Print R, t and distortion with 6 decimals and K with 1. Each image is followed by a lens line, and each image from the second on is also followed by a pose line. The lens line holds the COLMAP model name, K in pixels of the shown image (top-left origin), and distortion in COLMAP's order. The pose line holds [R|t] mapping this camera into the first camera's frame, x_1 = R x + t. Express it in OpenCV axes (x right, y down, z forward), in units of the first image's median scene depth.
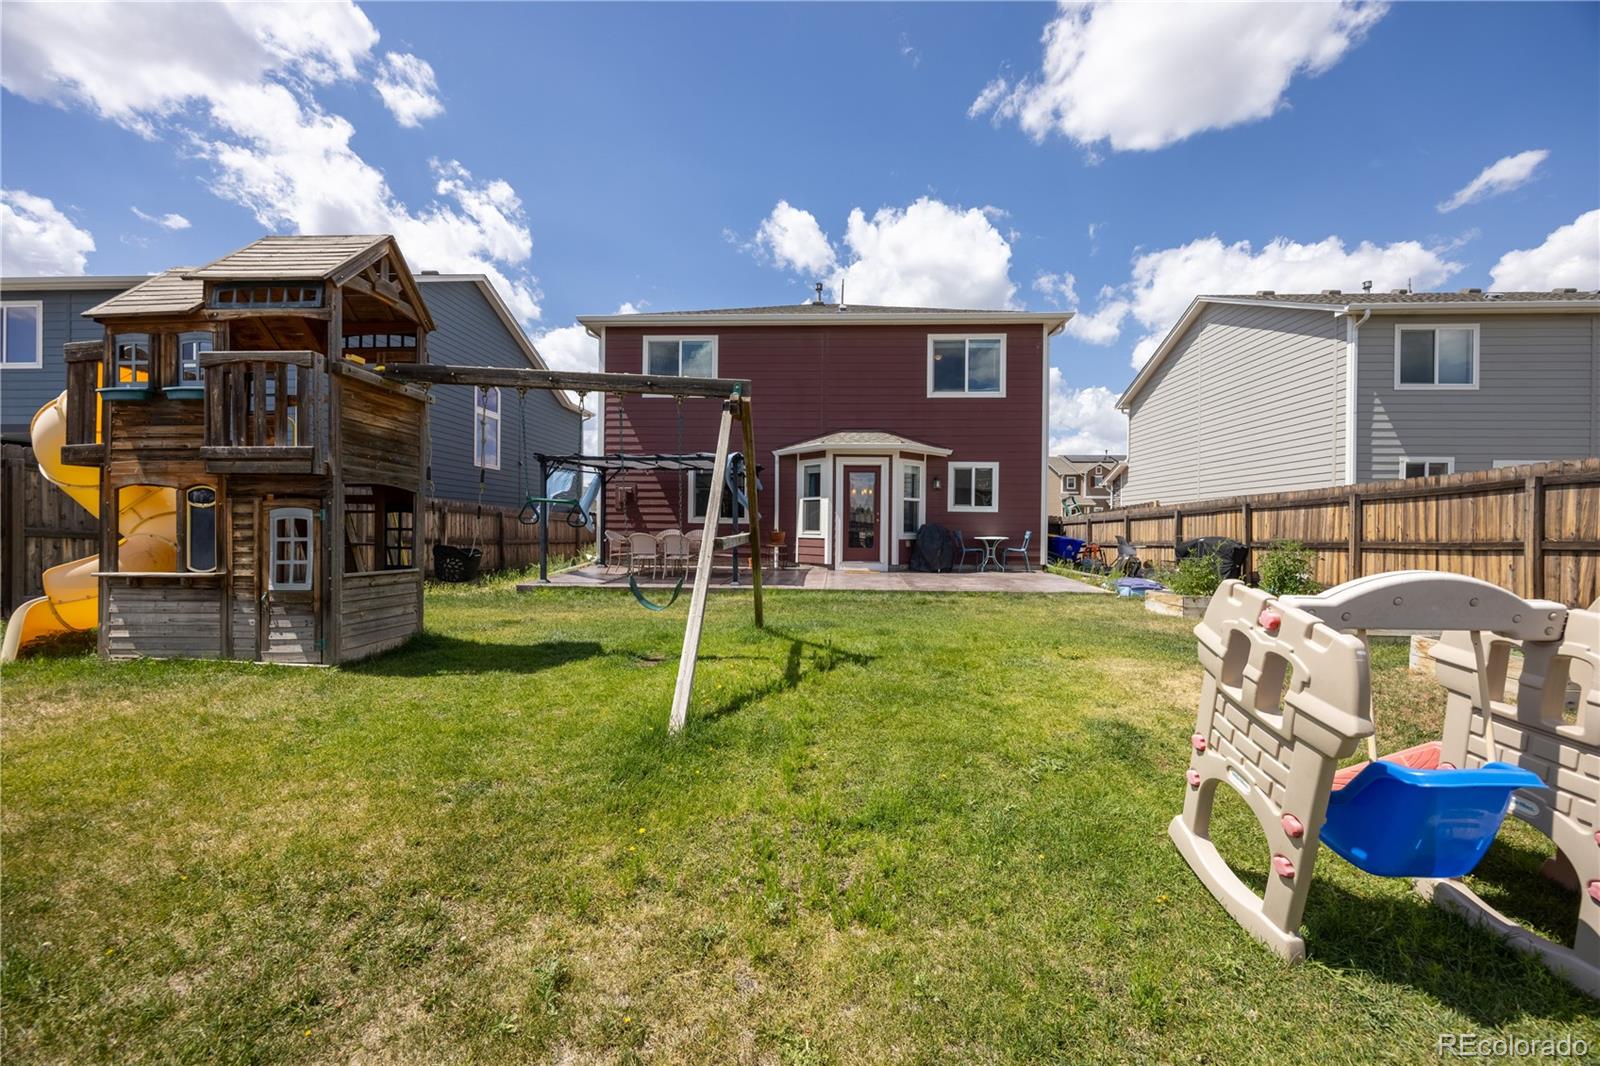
lens RADIAL K [[629.9, 0, 821.2], [0, 629.9, 539.0], [0, 0, 1]] dist [-0.004536, -0.000624]
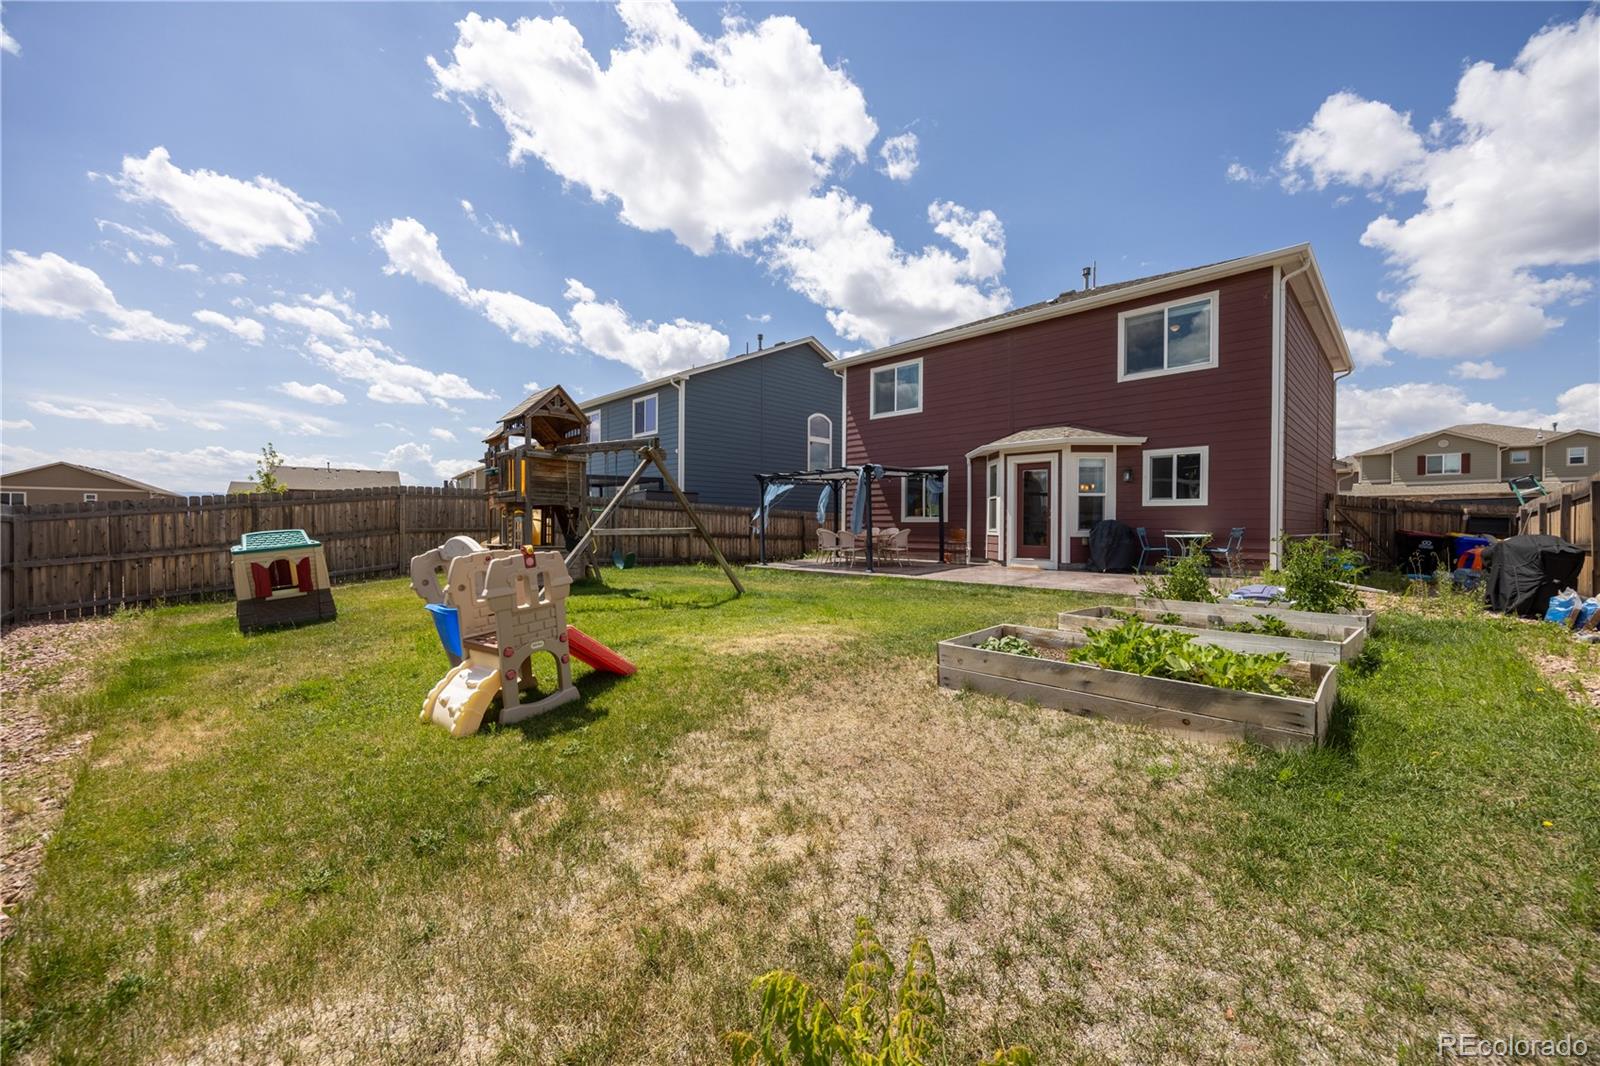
lens RADIAL K [[629.9, 0, 795.1], [0, 629.9, 534.6], [0, 0, 1]] dist [-0.004536, -0.000624]
pose [[0.722414, 0.003294, -0.691453, 0.483776], [-0.008322, 0.999958, -0.003930, 0.004596], [0.691410, 0.008593, 0.722411, 0.016338]]
